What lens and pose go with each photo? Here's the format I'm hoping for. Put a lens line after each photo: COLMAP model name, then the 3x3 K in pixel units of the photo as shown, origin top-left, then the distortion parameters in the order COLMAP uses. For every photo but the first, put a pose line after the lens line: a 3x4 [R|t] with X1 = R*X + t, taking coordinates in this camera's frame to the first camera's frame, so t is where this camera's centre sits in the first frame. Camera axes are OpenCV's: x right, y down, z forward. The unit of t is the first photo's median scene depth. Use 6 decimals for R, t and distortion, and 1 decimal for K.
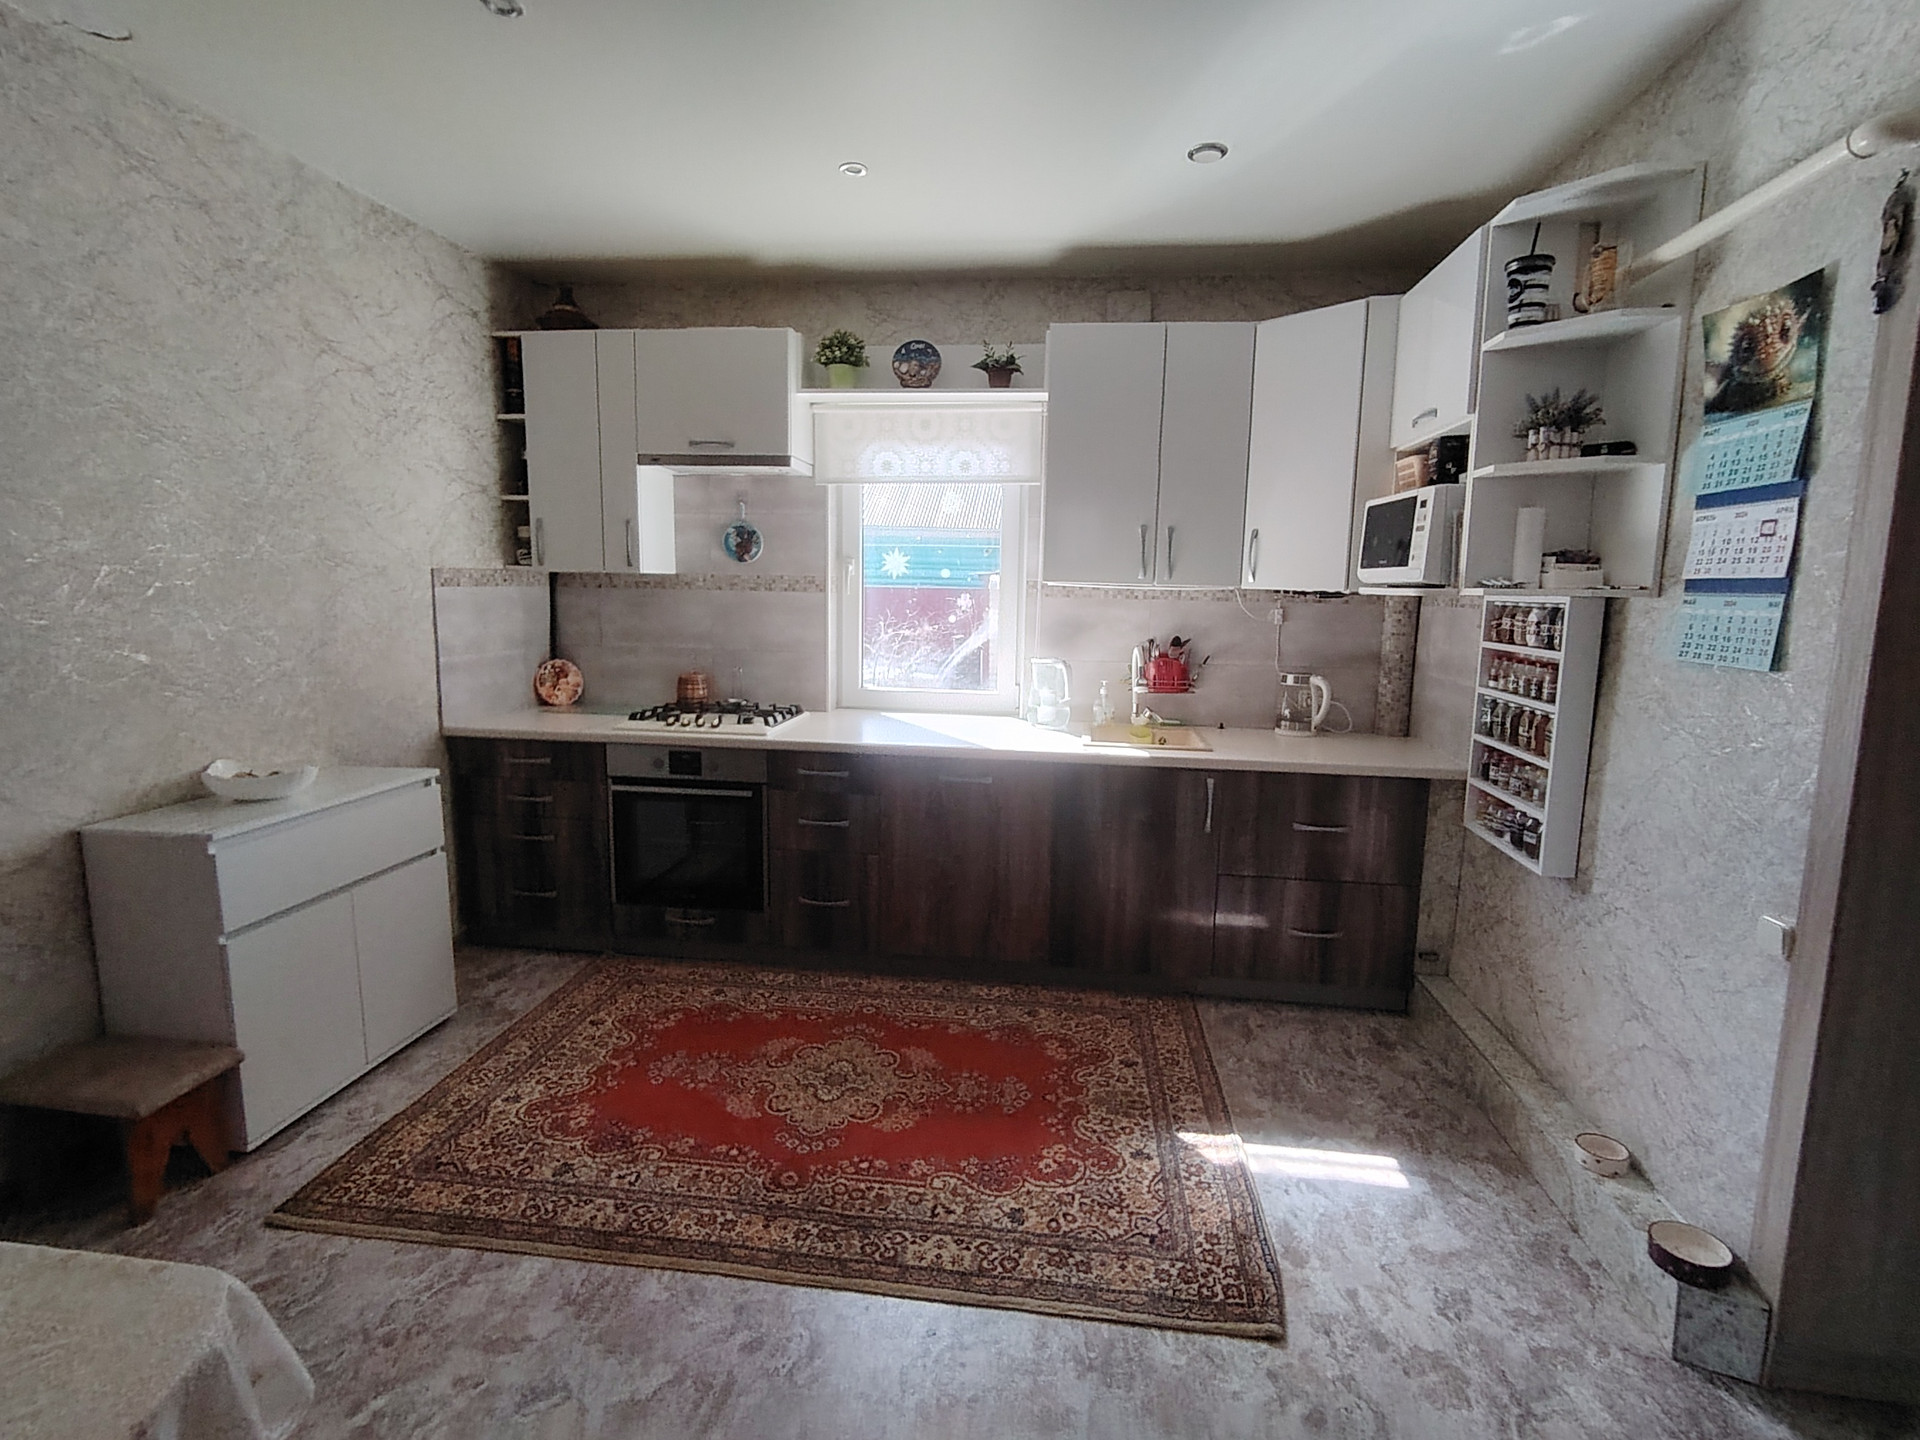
lens RADIAL K [[926.7, 0, 963.5], [0, 926.7, 710.1], [0, 0, 1]] dist [-0.003342, 0.001899]
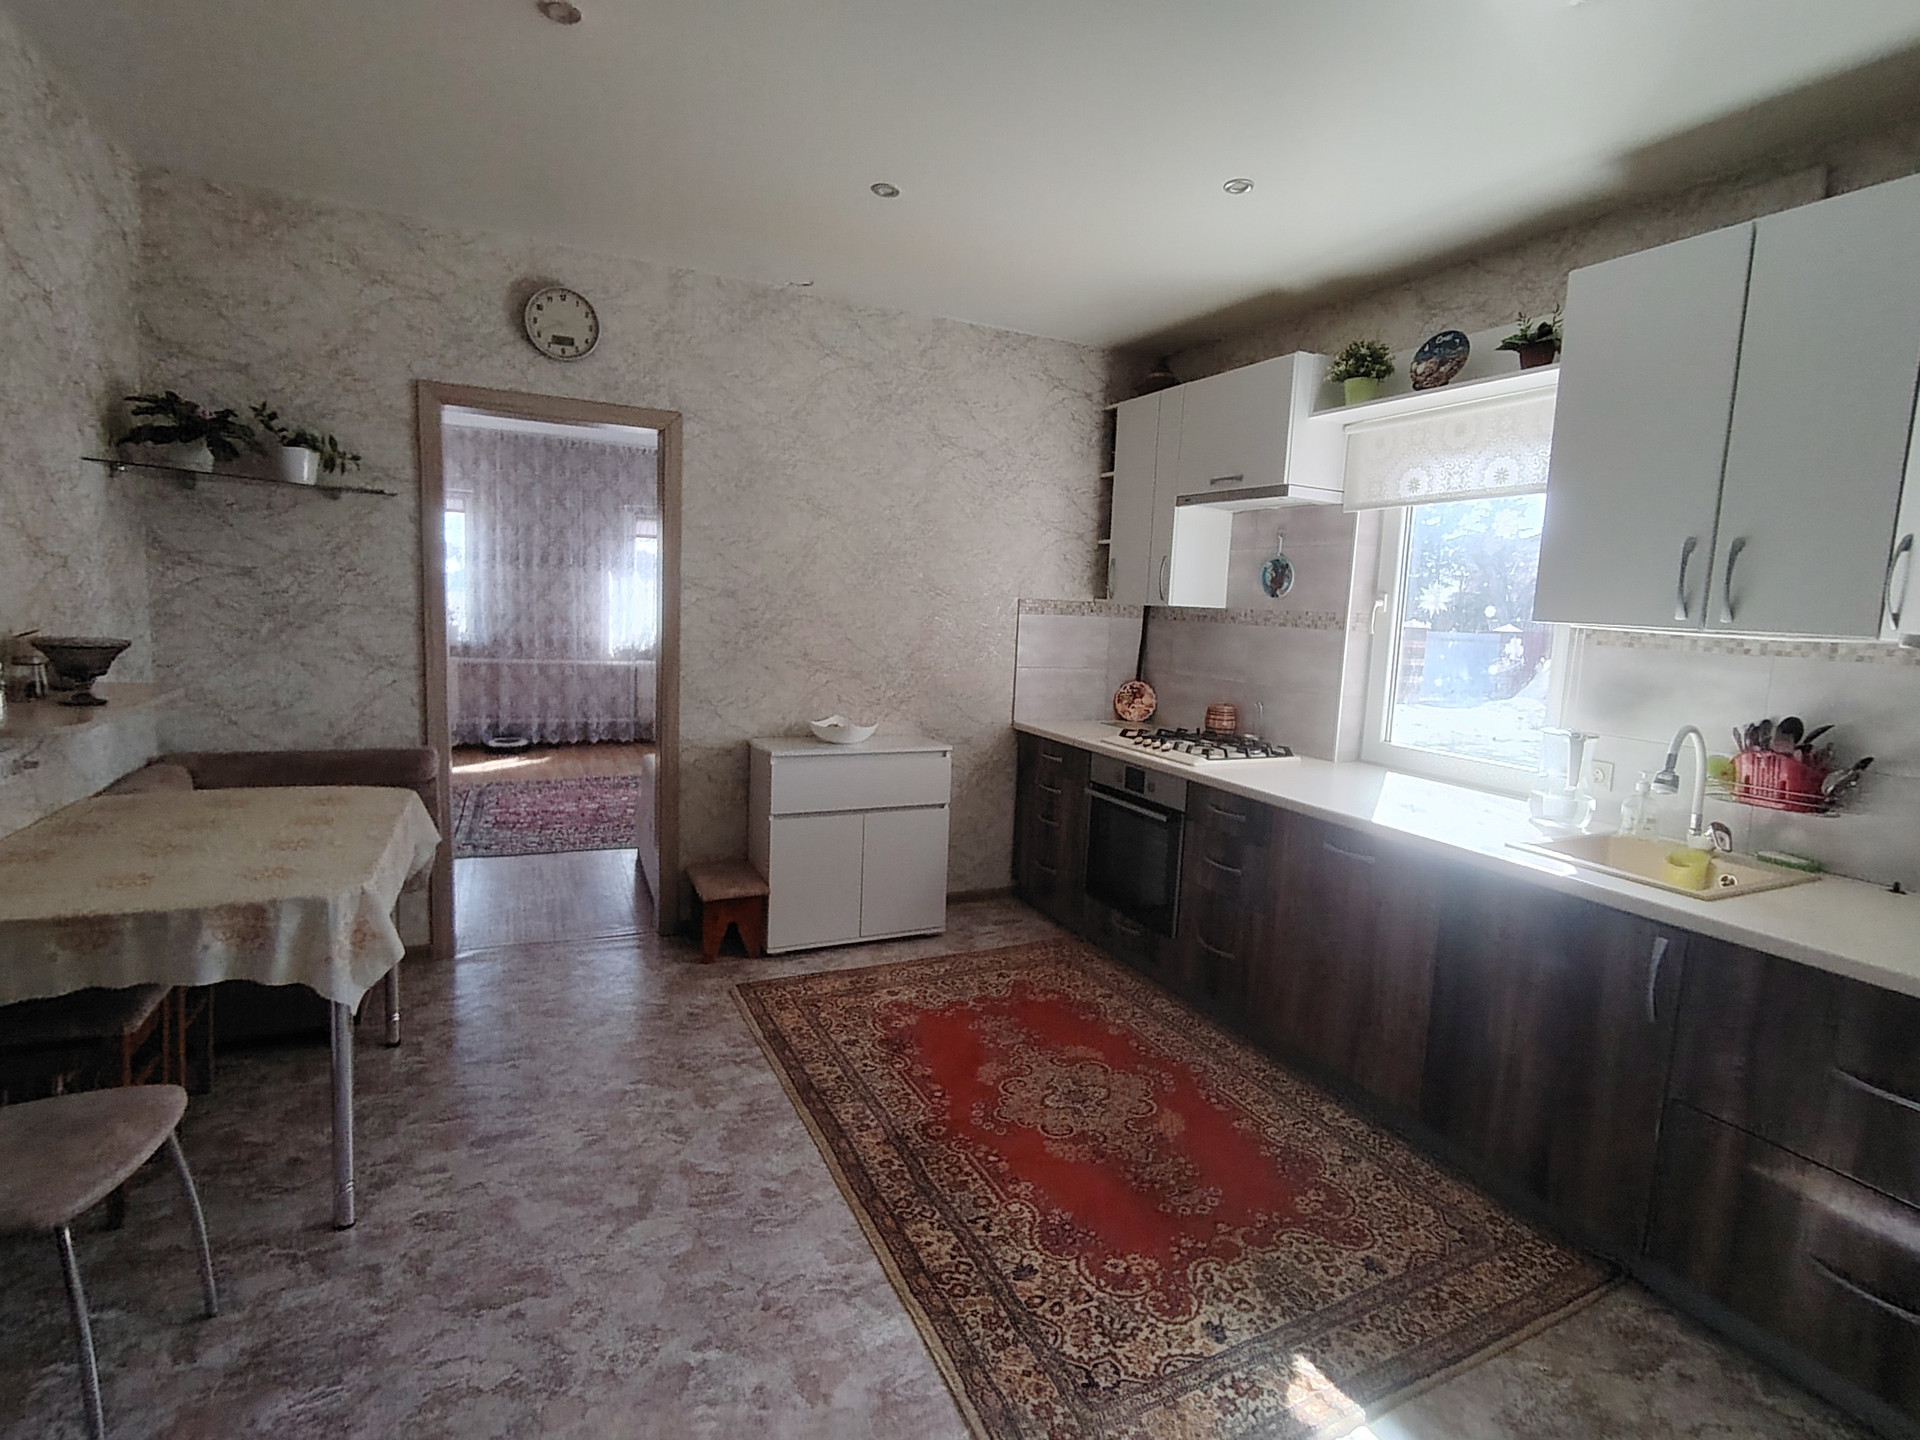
lens RADIAL K [[926.7, 0, 964.8], [0, 926.7, 714.3], [0, 0, 1]] dist [-0.003342, 0.001899]
pose [[0.546342, 0.108050, -0.830563, 0.496331], [-0.148616, 0.988414, 0.030826, -0.022958], [0.824271, 0.106594, 0.556071, 0.243787]]
